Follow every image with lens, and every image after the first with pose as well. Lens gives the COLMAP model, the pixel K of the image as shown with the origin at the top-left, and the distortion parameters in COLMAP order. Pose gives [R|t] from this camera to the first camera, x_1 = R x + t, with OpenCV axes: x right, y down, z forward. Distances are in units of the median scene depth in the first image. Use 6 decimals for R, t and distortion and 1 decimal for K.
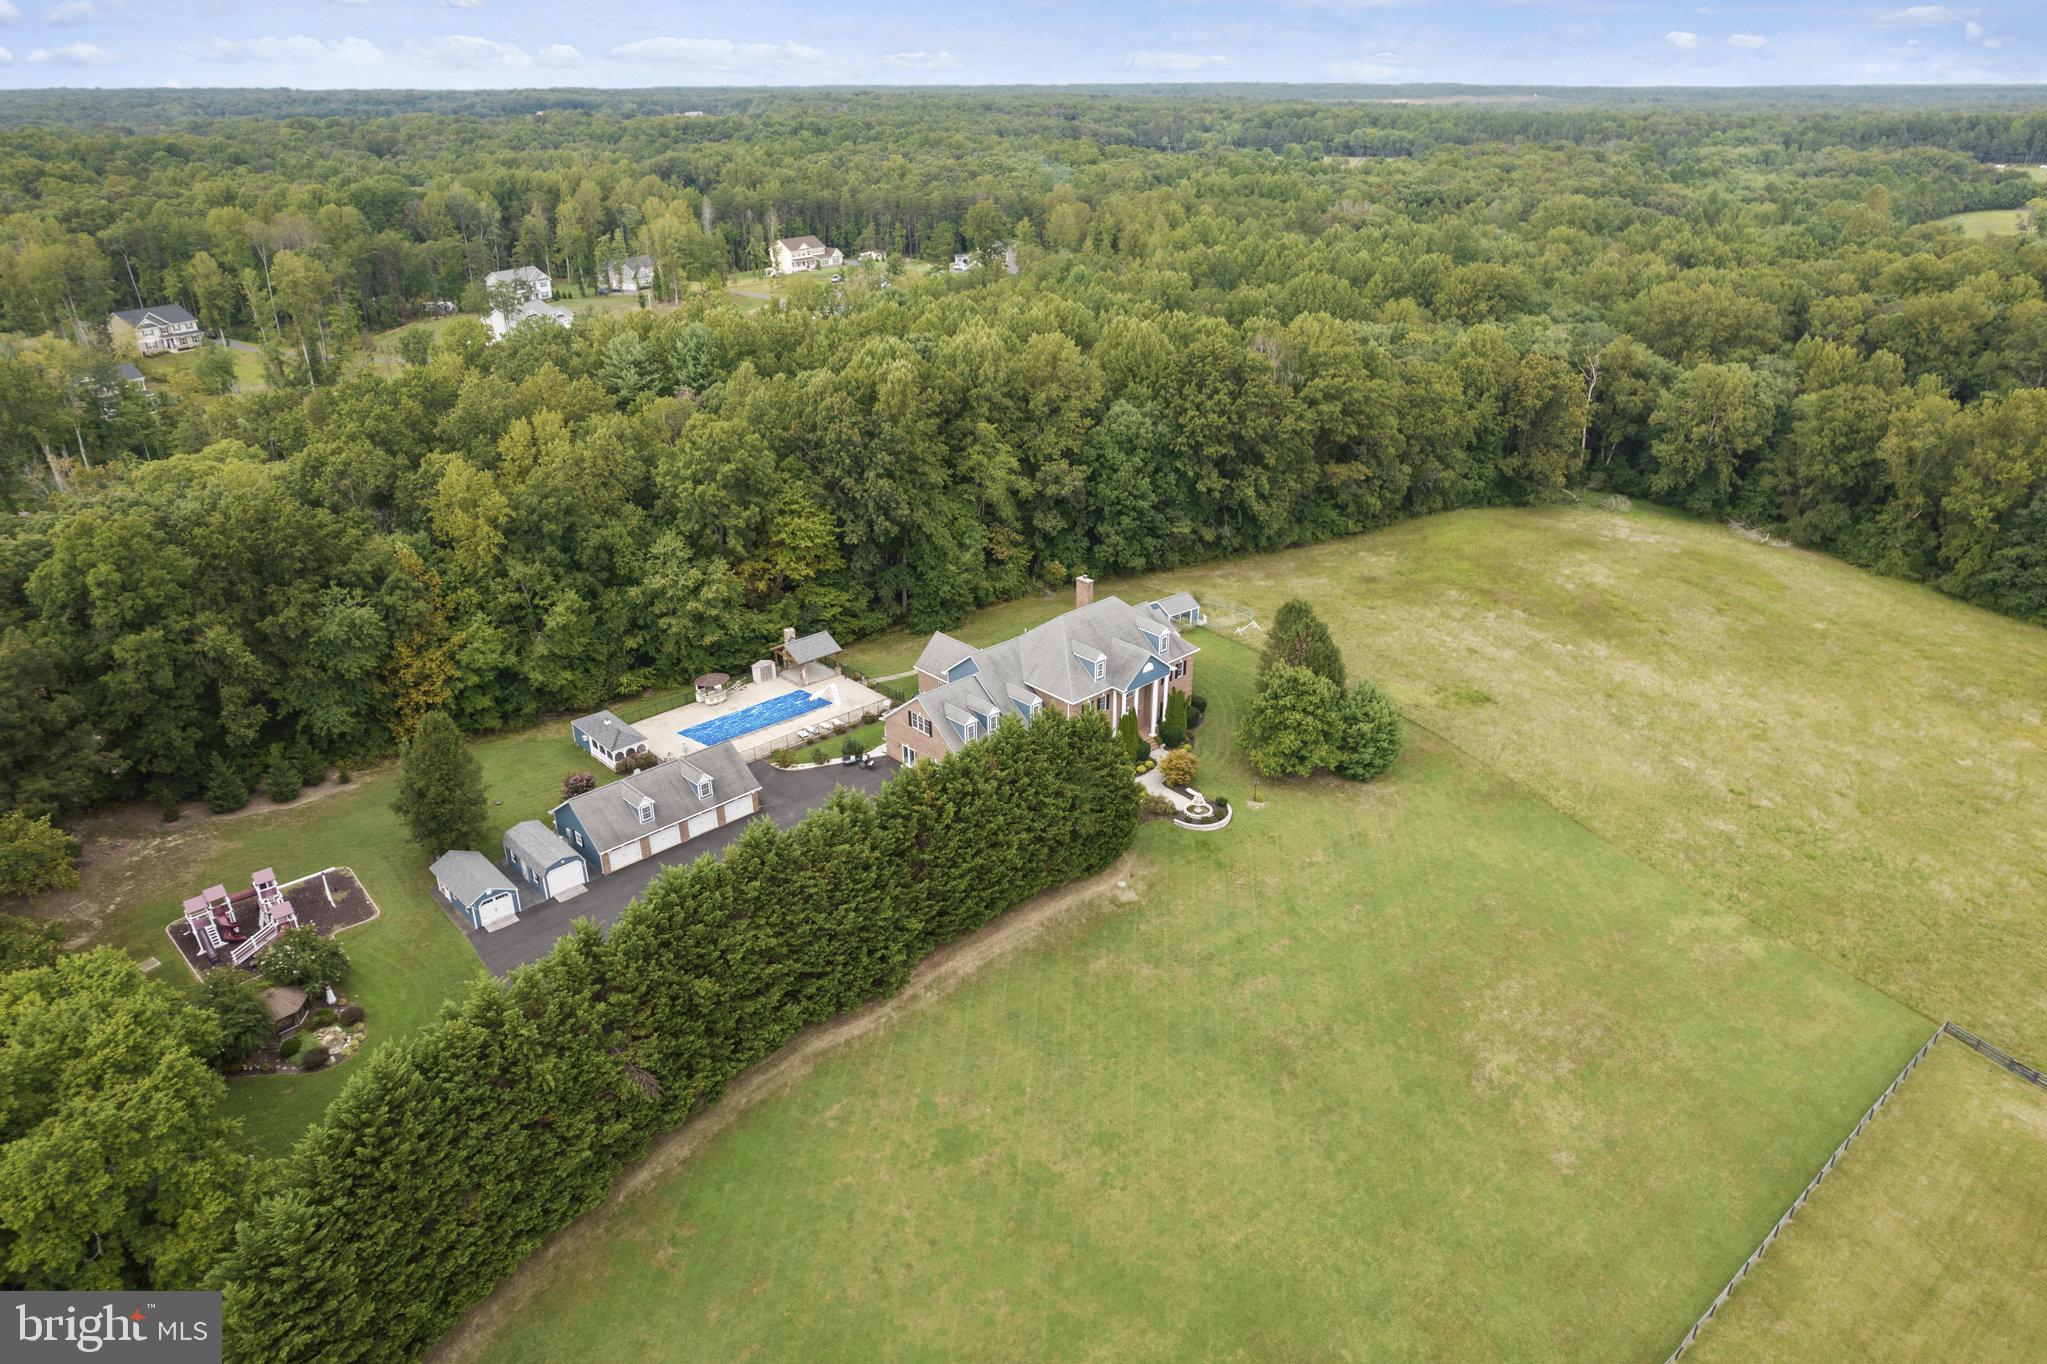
lens RADIAL K [[1327.6, 0, 1045.5], [0, 1327.6, 678.7], [0, 0, 1]] dist [-0.079059, 0.070922]
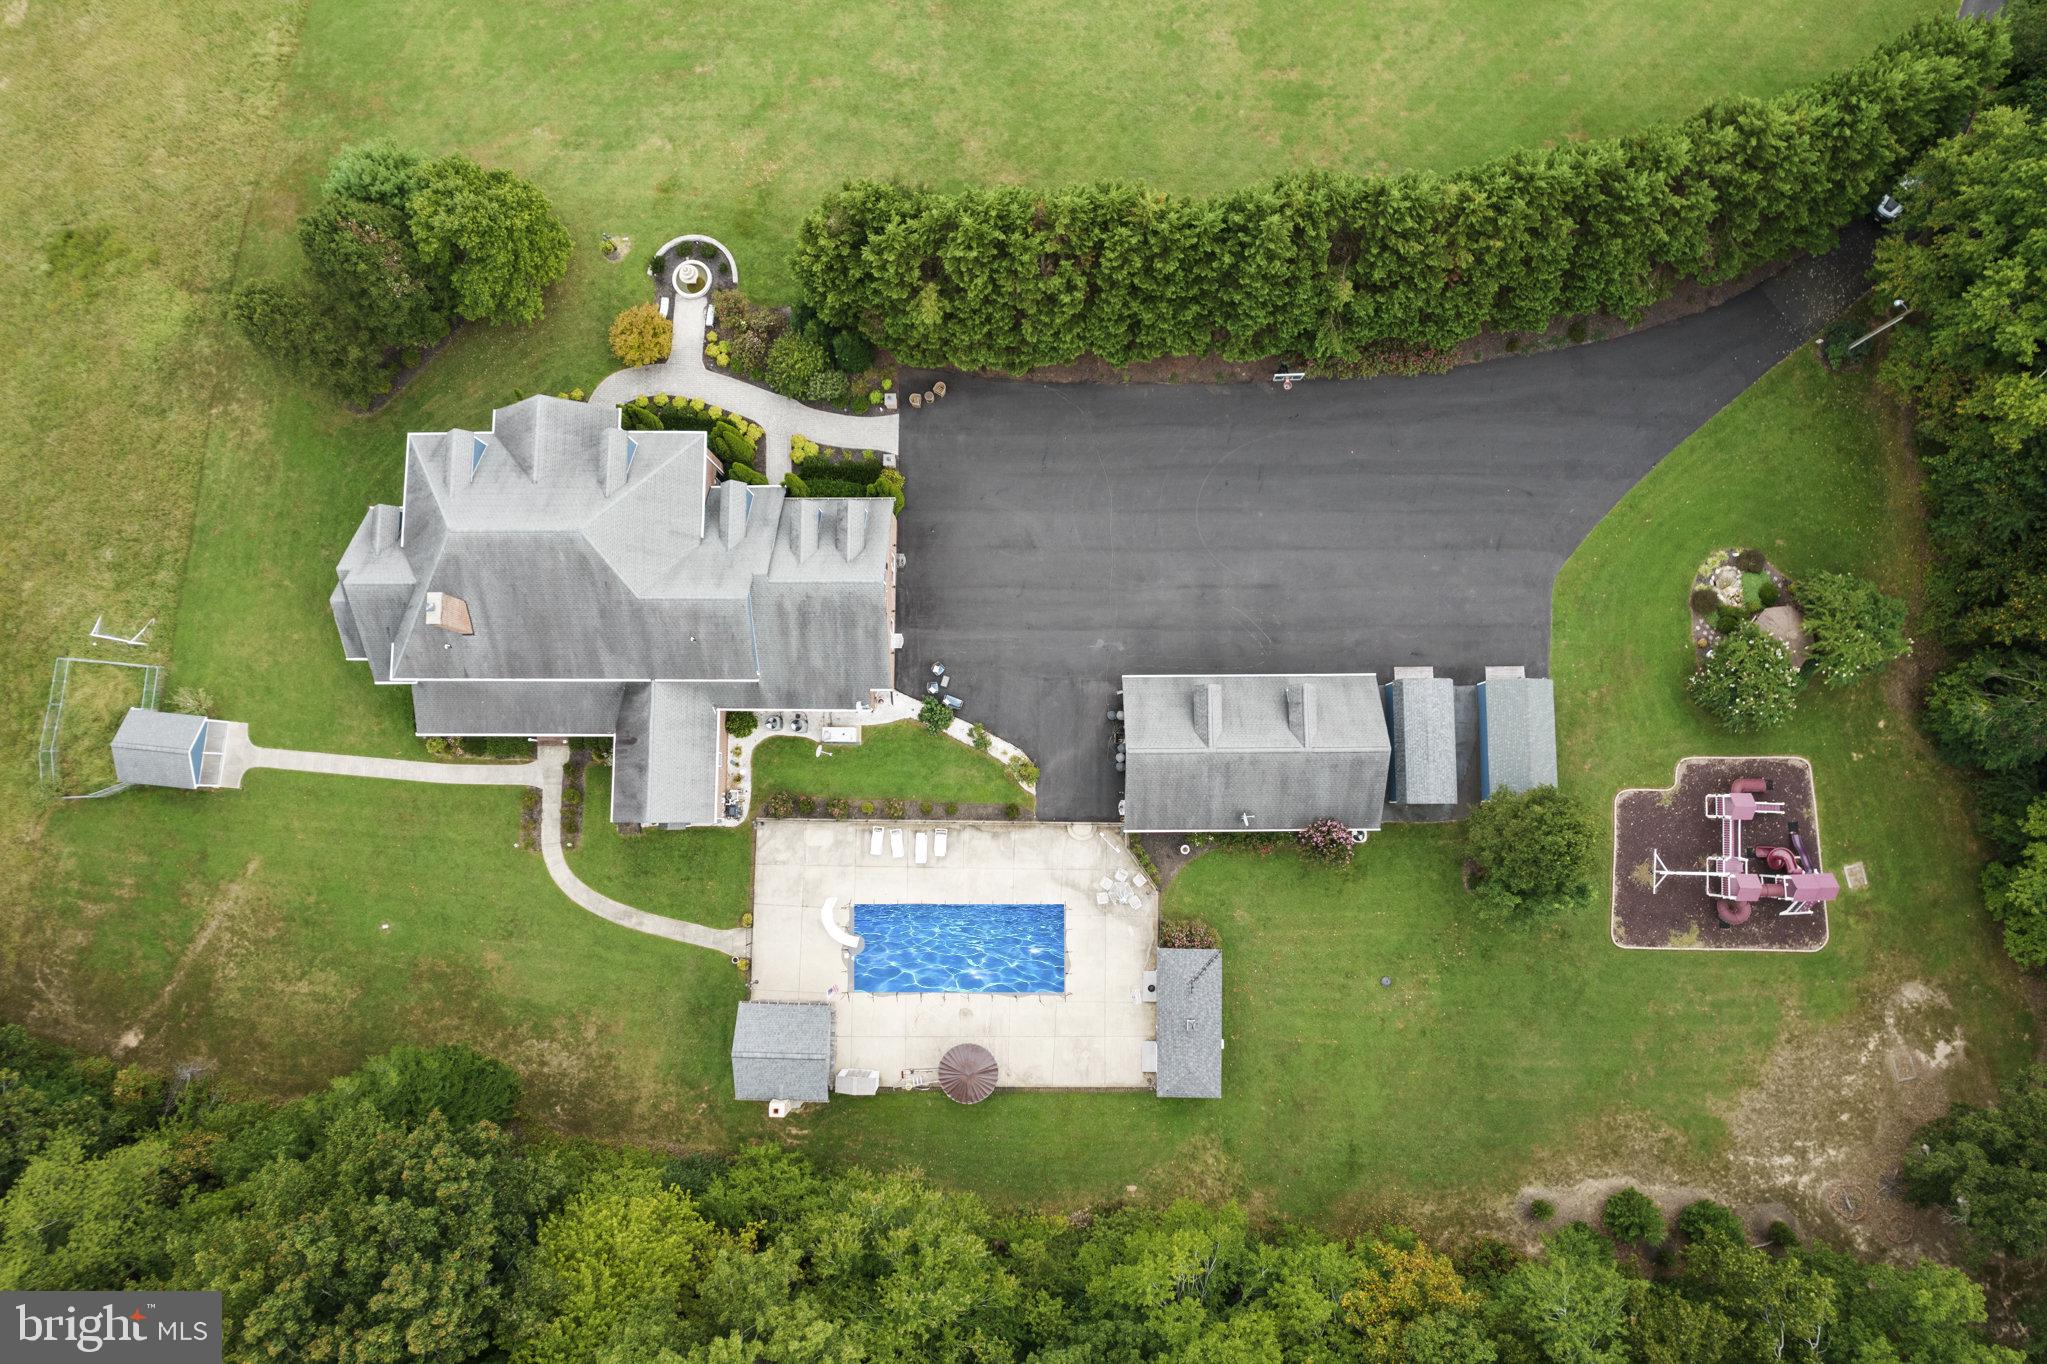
lens RADIAL K [[1327.6, 0, 1045.5], [0, 1327.6, 678.7], [0, 0, 1]] dist [-0.079059, 0.070922]
pose [[-0.718488, -0.690611, 0.082653, -0.244745], [0.302918, -0.203724, 0.930987, -0.577807], [-0.626111, 0.693940, 0.355572, 0.782387]]
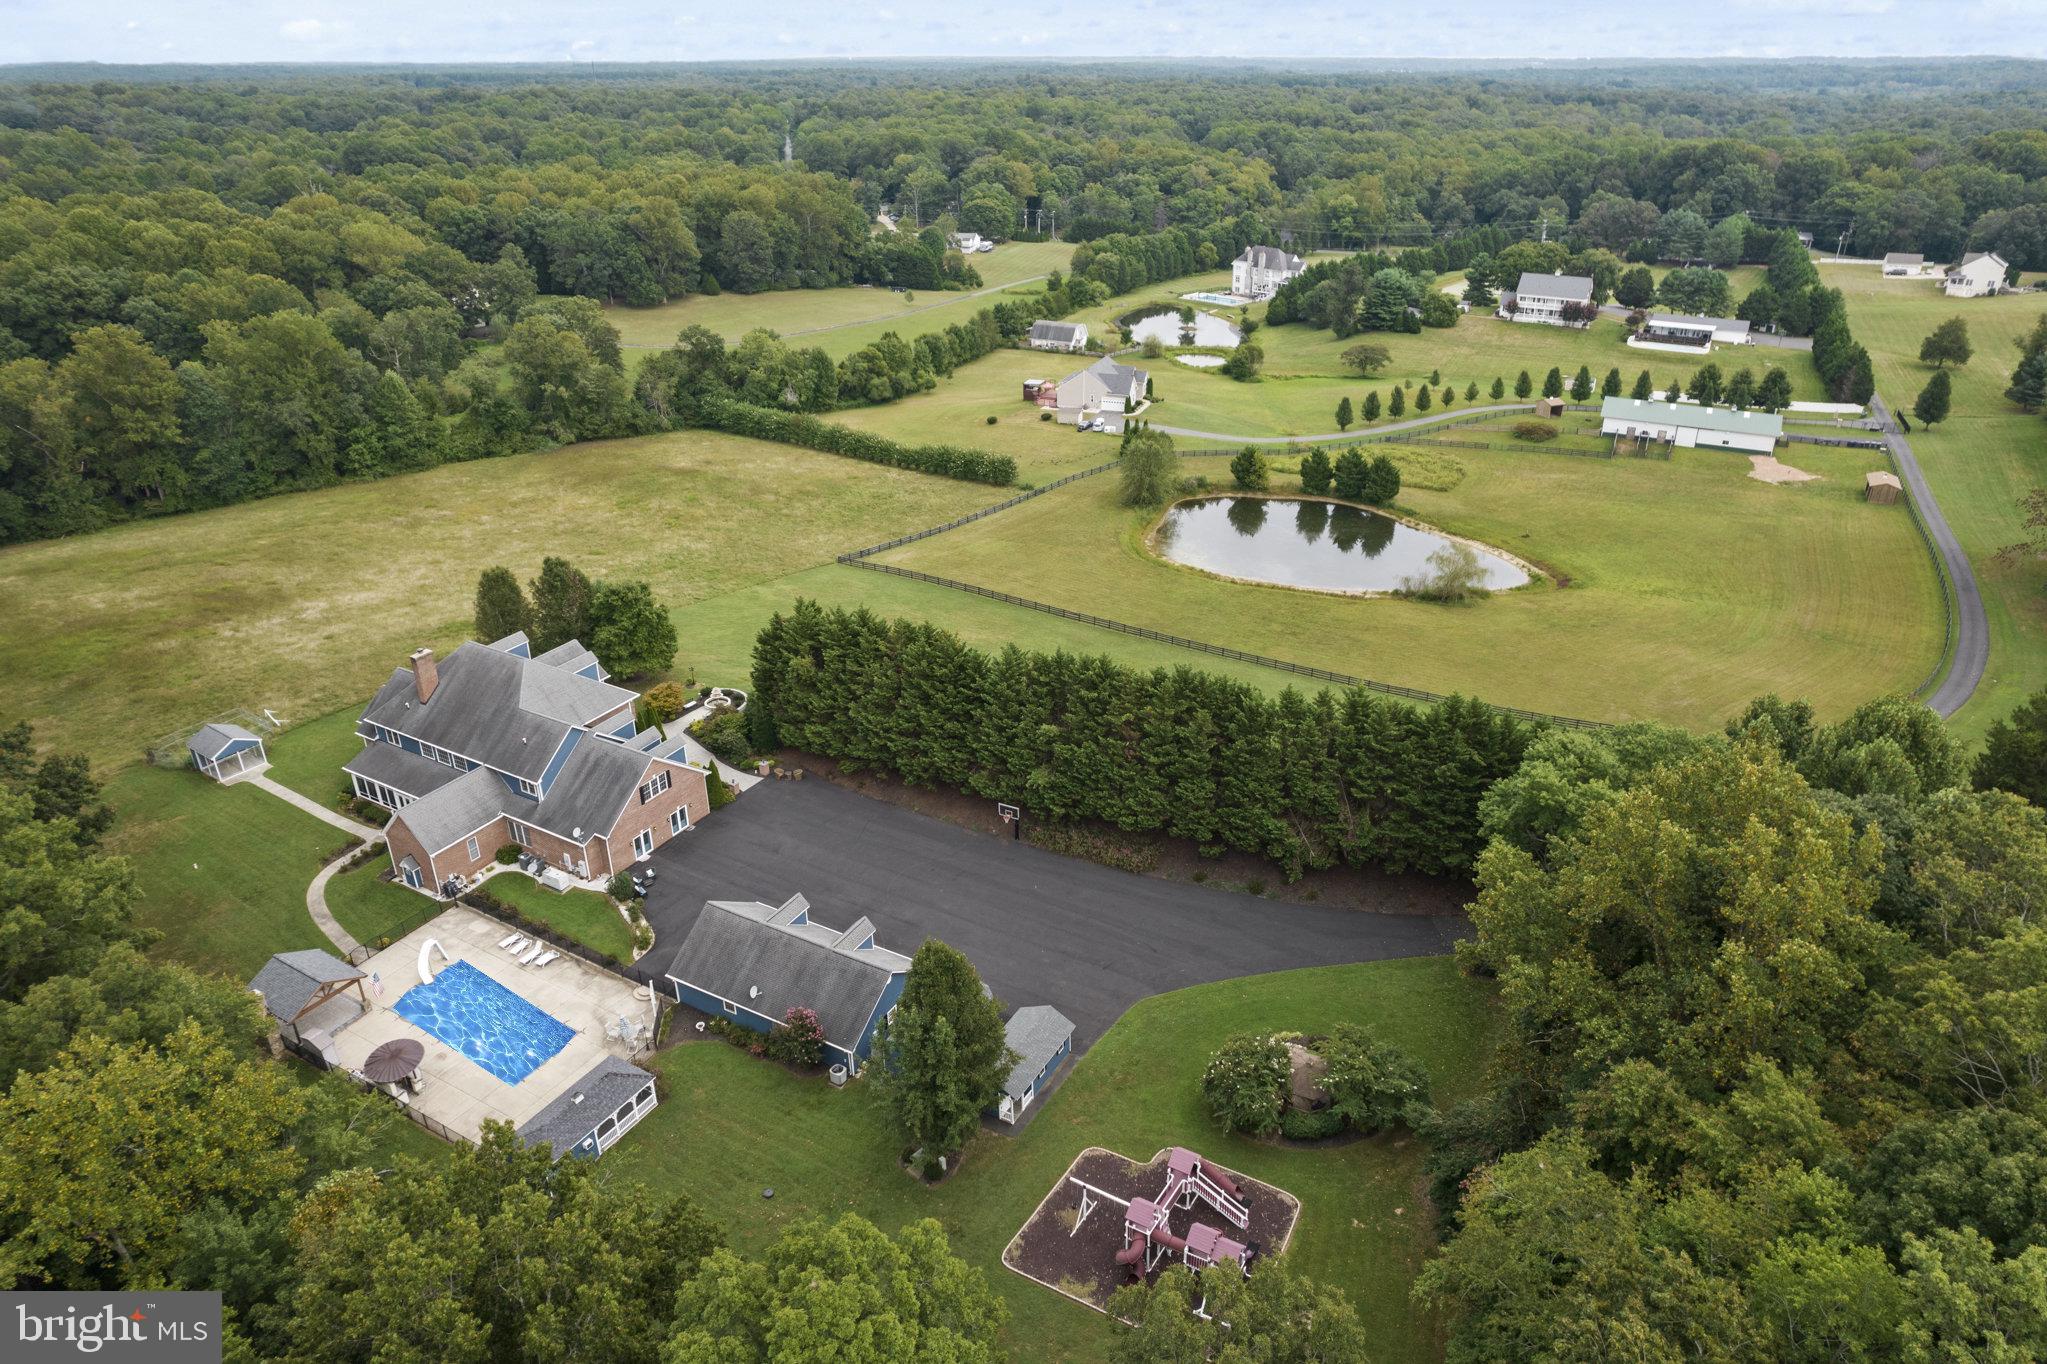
lens RADIAL K [[1327.6, 0, 1045.5], [0, 1327.6, 678.7], [0, 0, 1]] dist [-0.079059, 0.070922]
pose [[-0.282937, -0.407046, 0.868481, -0.930372], [0.401108, 0.772285, 0.492635, -0.358669], [-0.871240, 0.487739, -0.055238, 0.824509]]
